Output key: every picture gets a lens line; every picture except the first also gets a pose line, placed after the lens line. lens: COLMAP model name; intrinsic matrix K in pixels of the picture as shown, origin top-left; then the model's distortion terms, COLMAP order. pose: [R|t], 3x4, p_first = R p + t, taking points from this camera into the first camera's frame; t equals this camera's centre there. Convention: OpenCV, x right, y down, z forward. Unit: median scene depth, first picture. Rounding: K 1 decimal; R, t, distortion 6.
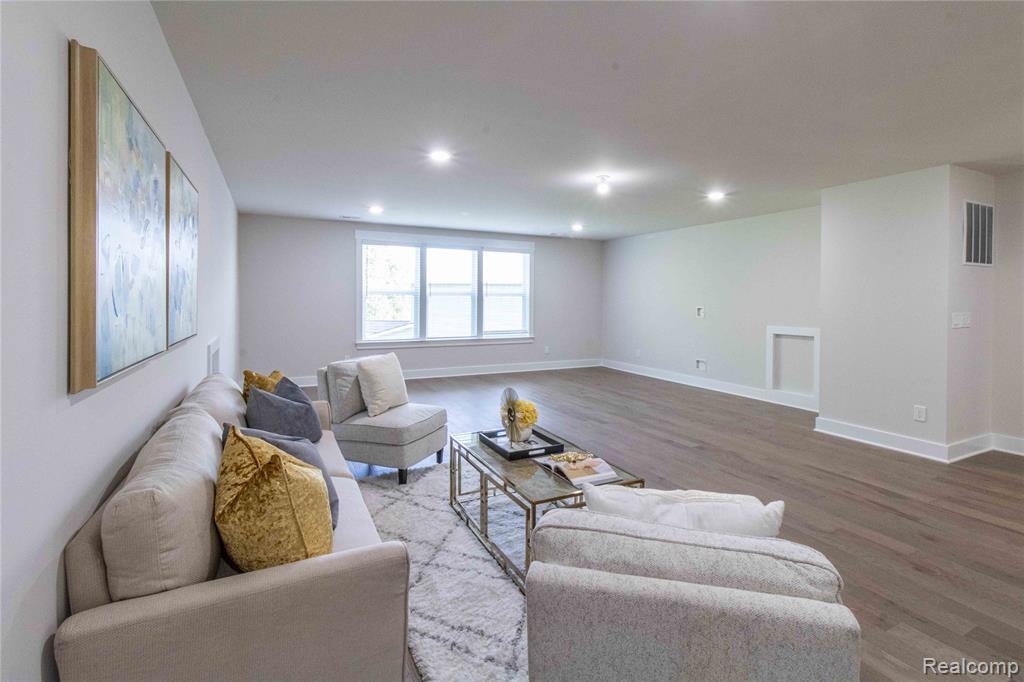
lens RADIAL K [[473.5, 0, 515.6], [0, 473.5, 337.3], [0, 0, 1]] dist [0.002048, 0.000896]
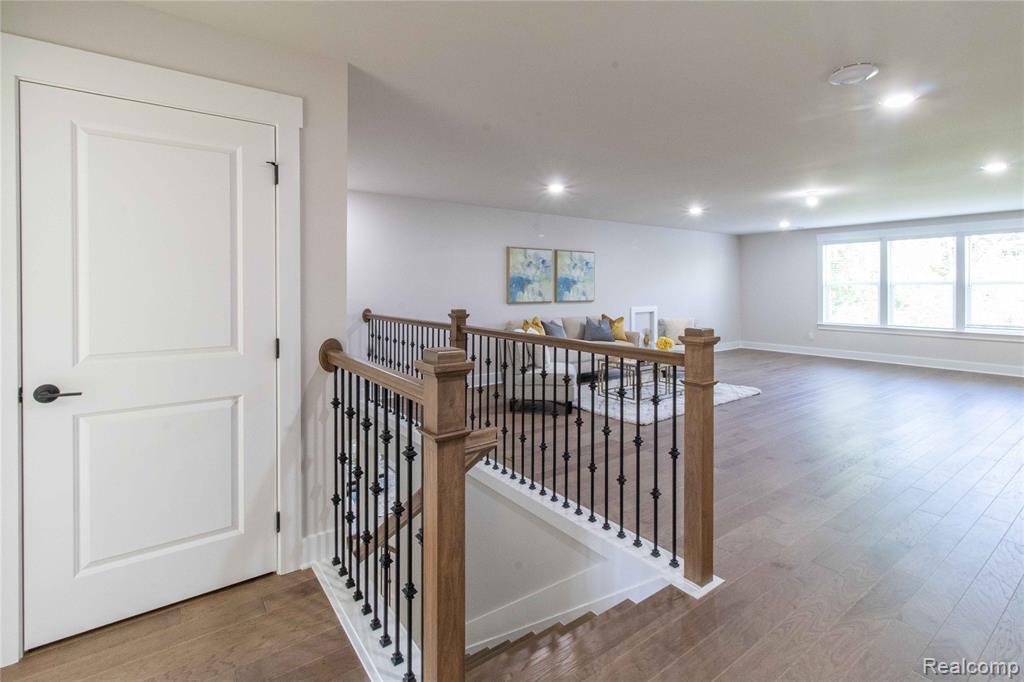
lens RADIAL K [[473.5, 0, 511.0], [0, 473.5, 287.2], [0, 0, 1]] dist [0.002048, 0.000896]
pose [[0.145142, -0.010496, -0.989355, 0.720052], [-0.080818, 0.996477, -0.022428, 0.008053], [0.986105, 0.083213, 0.143783, 0.010380]]
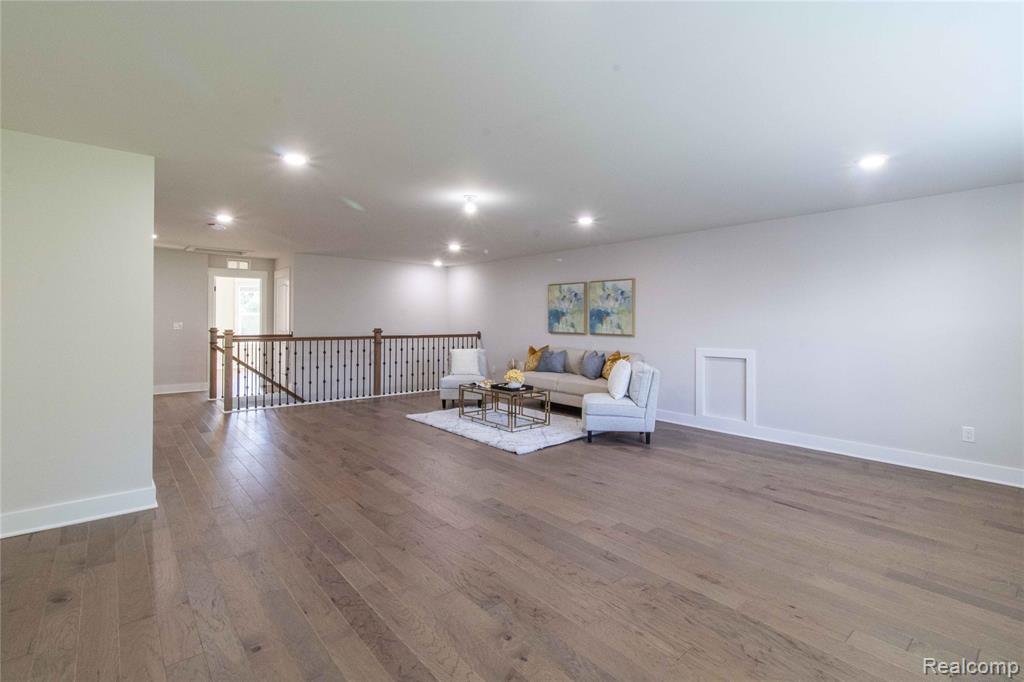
lens RADIAL K [[473.5, 0, 527.3], [0, 473.5, 318.8], [0, 0, 1]] dist [0.002048, 0.000896]
pose [[-0.968391, -0.016249, -0.248909, 0.164745], [-0.036597, 0.996333, 0.077343, -0.087656], [0.246739, 0.084007, -0.965434, 1.091730]]
